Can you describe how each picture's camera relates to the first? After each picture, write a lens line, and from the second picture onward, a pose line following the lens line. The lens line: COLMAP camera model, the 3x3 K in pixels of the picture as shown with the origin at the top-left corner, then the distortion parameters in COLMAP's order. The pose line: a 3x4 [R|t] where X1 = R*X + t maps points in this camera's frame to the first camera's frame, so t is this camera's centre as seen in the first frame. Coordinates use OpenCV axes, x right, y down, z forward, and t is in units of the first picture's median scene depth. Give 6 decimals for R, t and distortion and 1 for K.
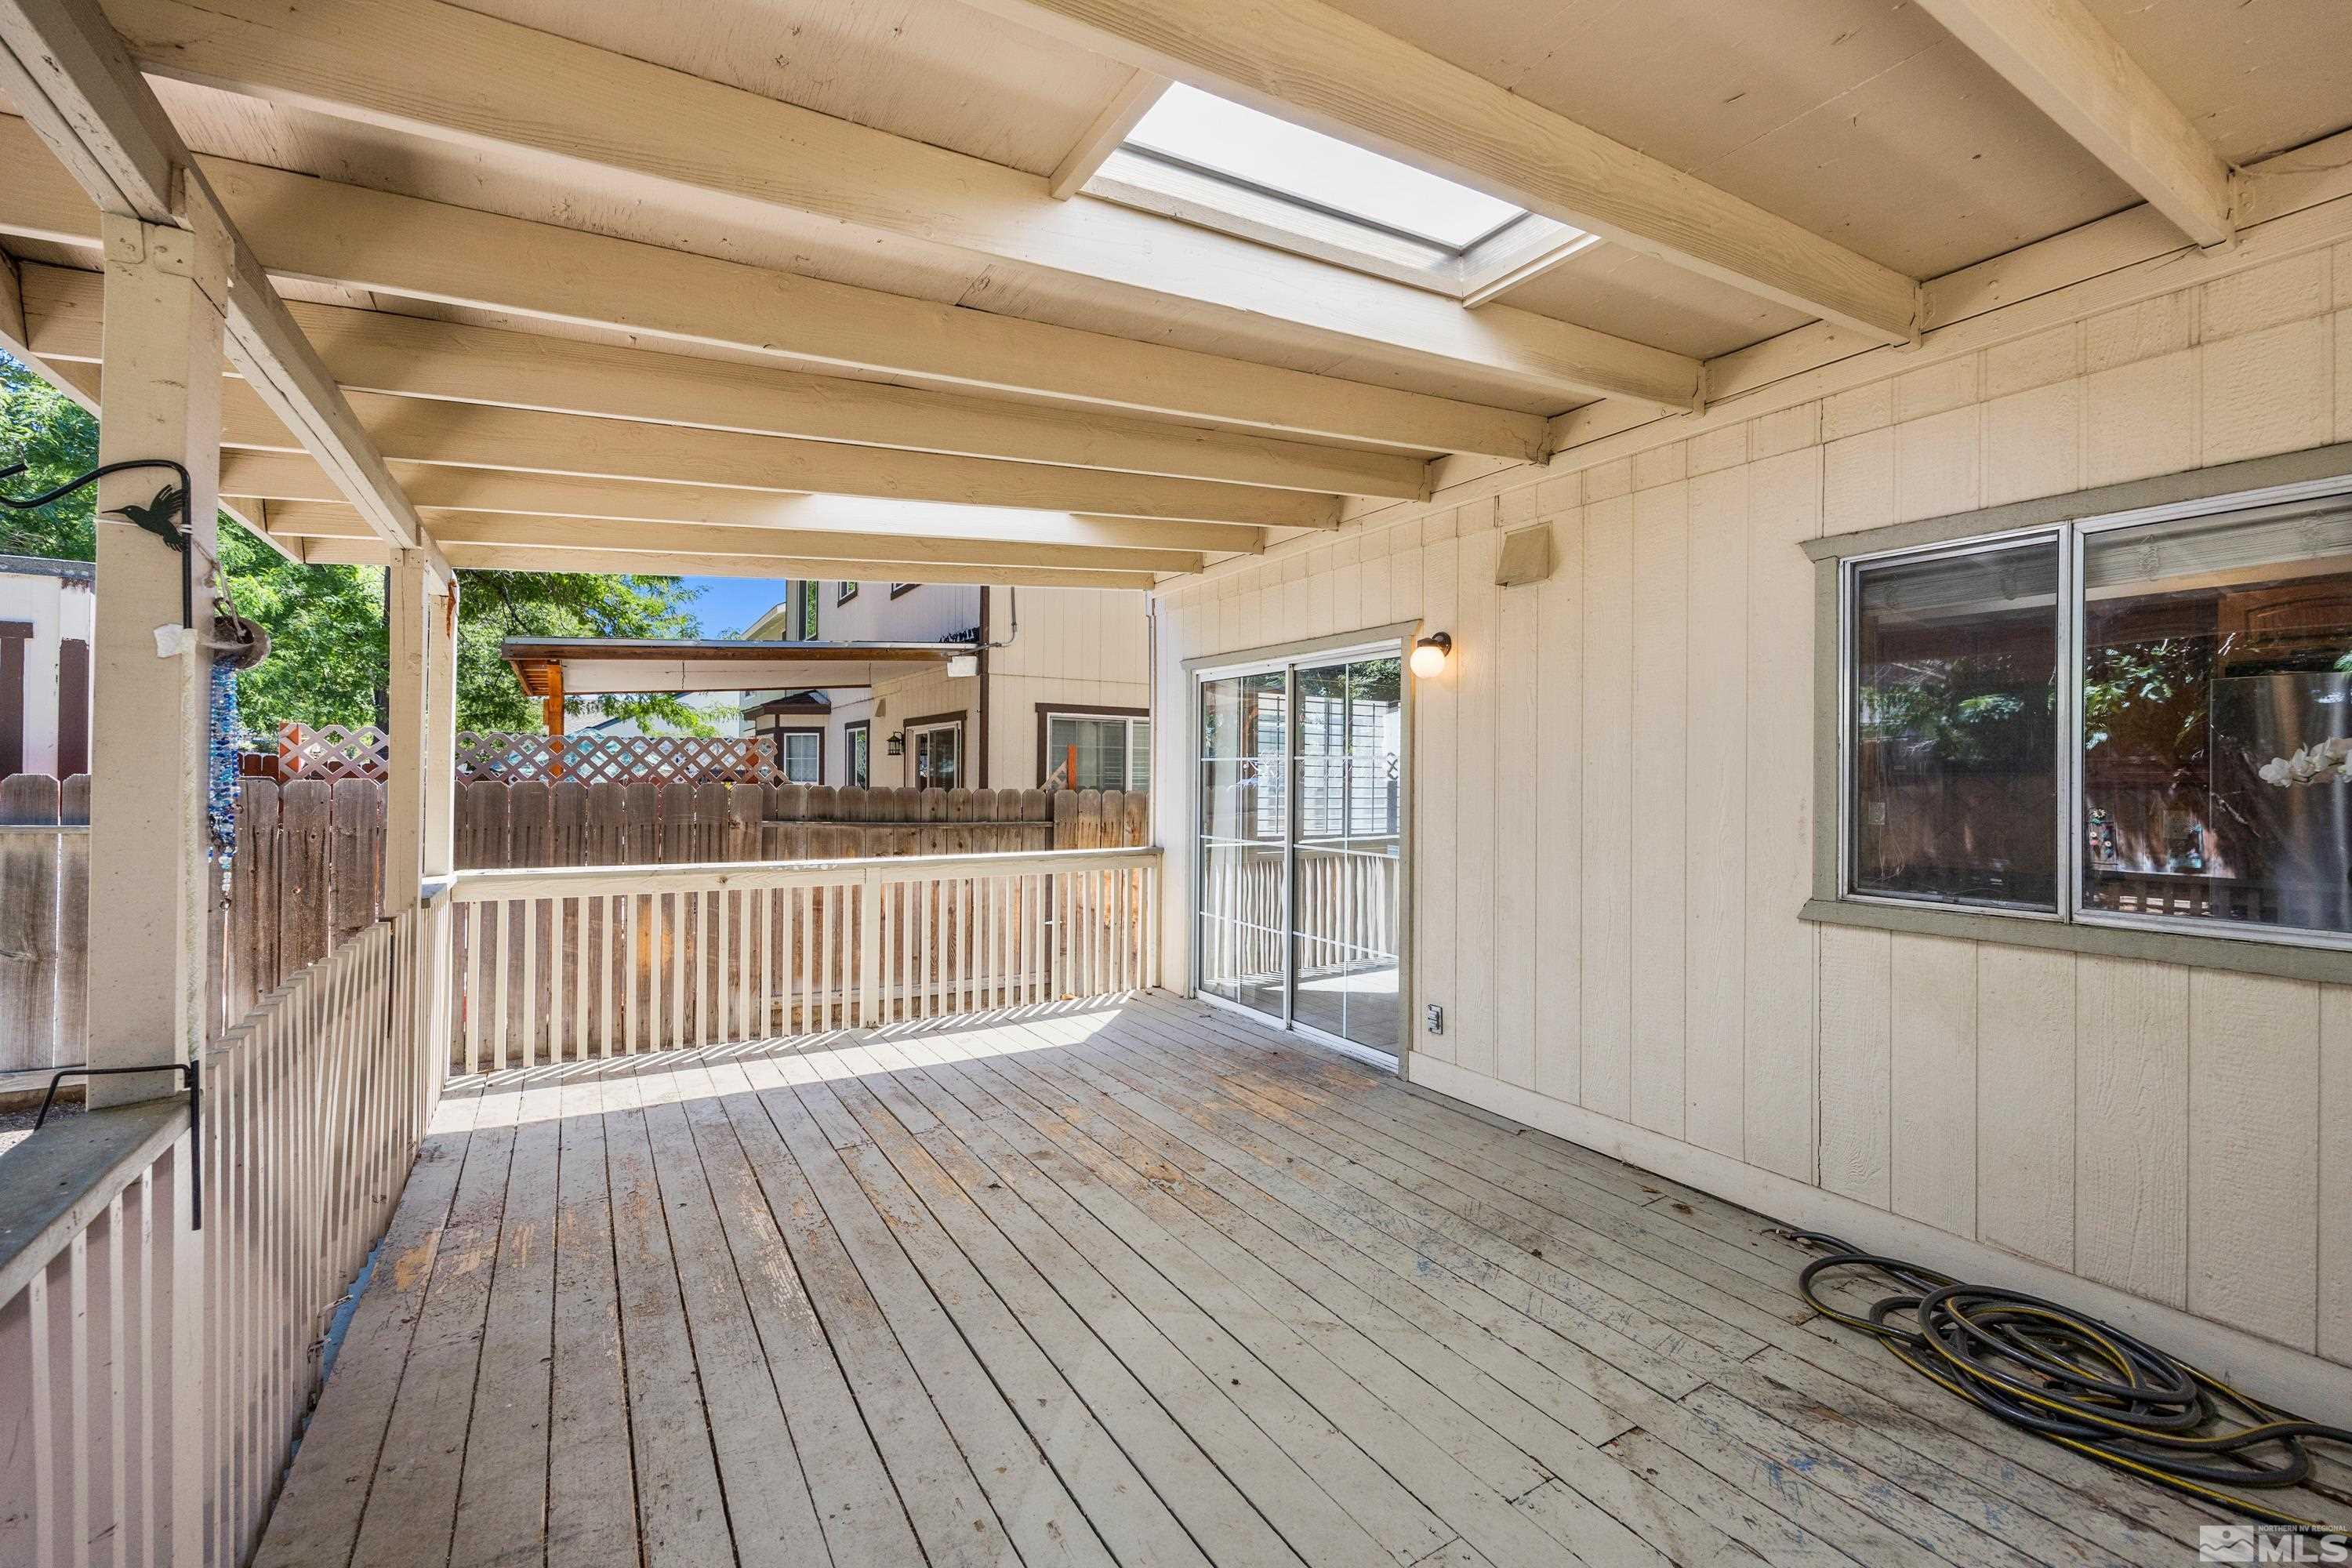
lens RADIAL K [[955.0, 0, 1176.8], [0, 955.0, 776.8], [0, 0, 1]] dist [-0.000805, 0.000123]
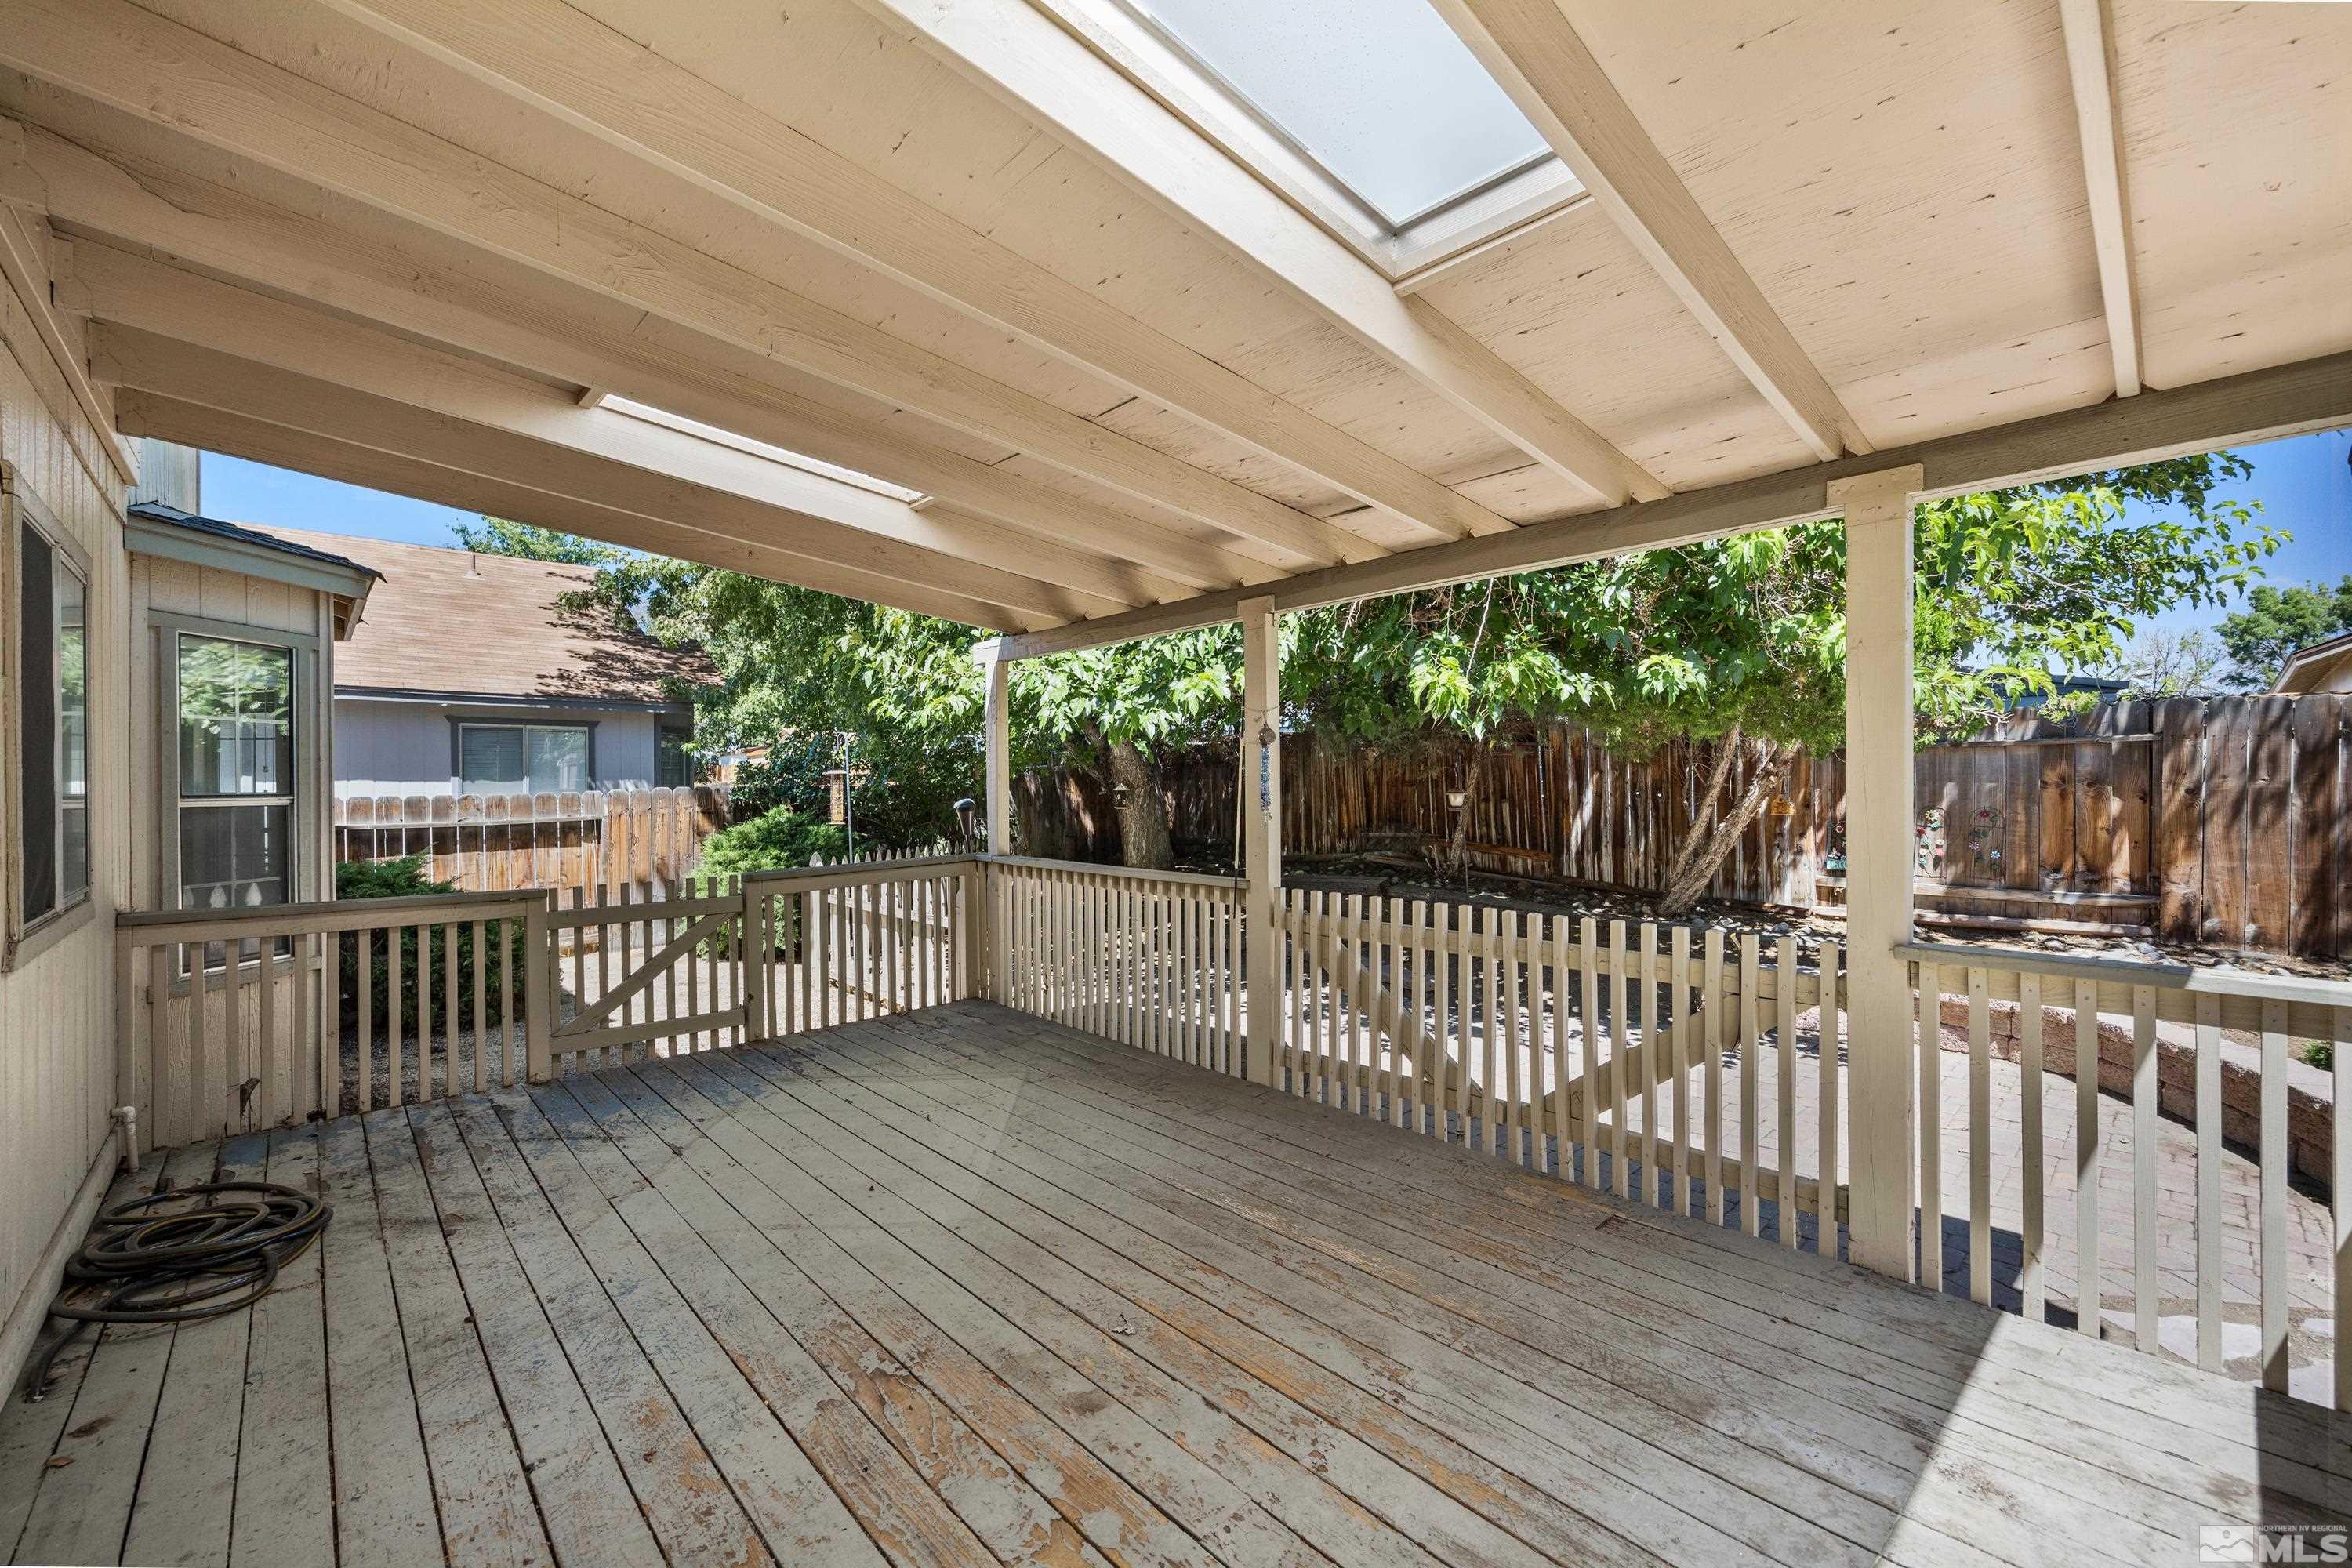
lens RADIAL K [[955.0, 0, 1173.1], [0, 955.0, 778.0], [0, 0, 1]] dist [-0.000805, 0.000123]
pose [[-0.984785, -0.000803, -0.173776, -0.108407], [0.000392, 0.999977, -0.006841, 0.003120], [0.173777, -0.006805, -0.984762, 1.939018]]
